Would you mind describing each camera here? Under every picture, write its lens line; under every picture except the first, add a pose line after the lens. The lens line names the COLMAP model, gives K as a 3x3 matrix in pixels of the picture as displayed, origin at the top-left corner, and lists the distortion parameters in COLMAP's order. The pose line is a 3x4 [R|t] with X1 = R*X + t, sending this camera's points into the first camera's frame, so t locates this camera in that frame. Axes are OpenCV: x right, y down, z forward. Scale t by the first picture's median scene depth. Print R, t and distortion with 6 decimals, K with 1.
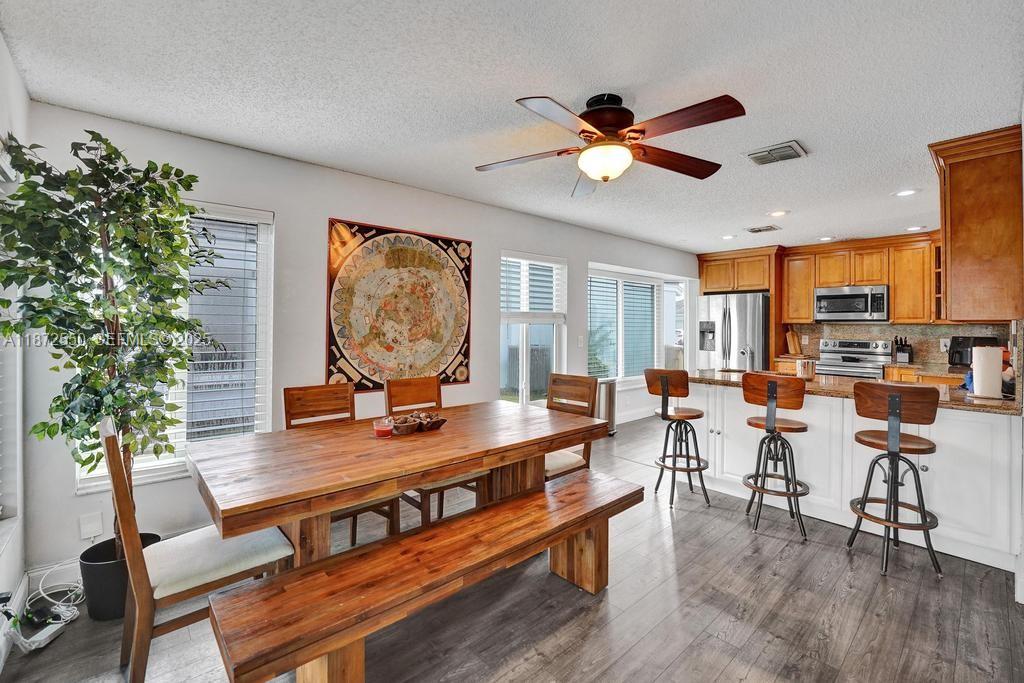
lens RADIAL K [[438.5, 0, 506.1], [0, 438.5, 323.0], [0, 0, 1]] dist [-0.028657, 0.003828]
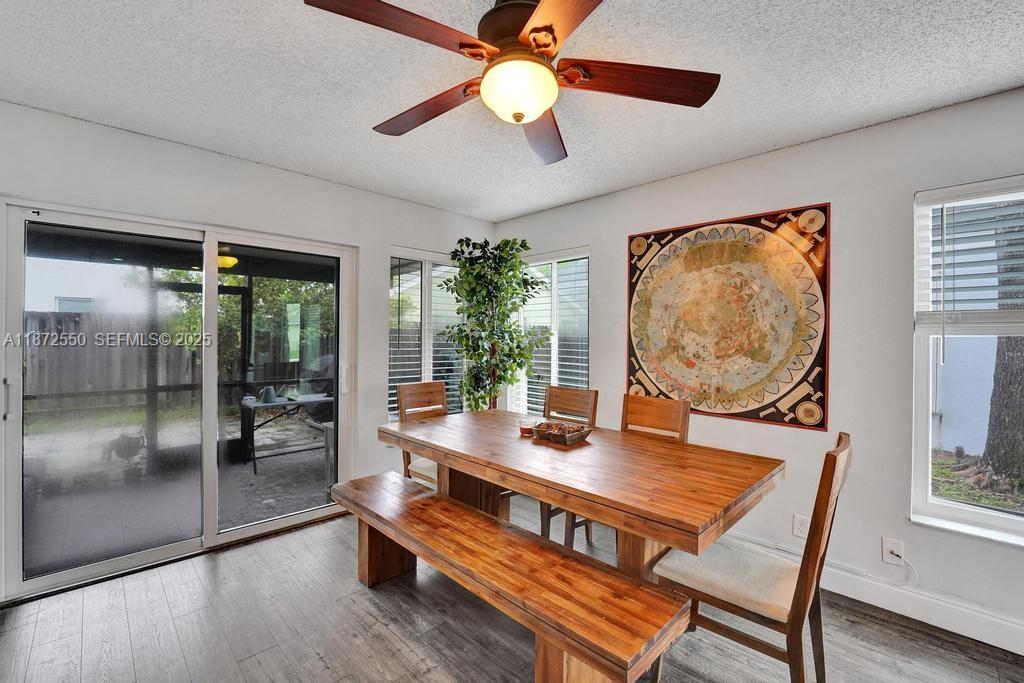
lens RADIAL K [[438.5, 0, 520.4], [0, 438.5, 334.7], [0, 0, 1]] dist [-0.028657, 0.003828]
pose [[0.070033, -0.009791, -0.997497, 0.561050], [-0.003324, 0.999944, -0.010048, 0.008844], [0.997539, 0.004020, 0.069997, 0.593567]]
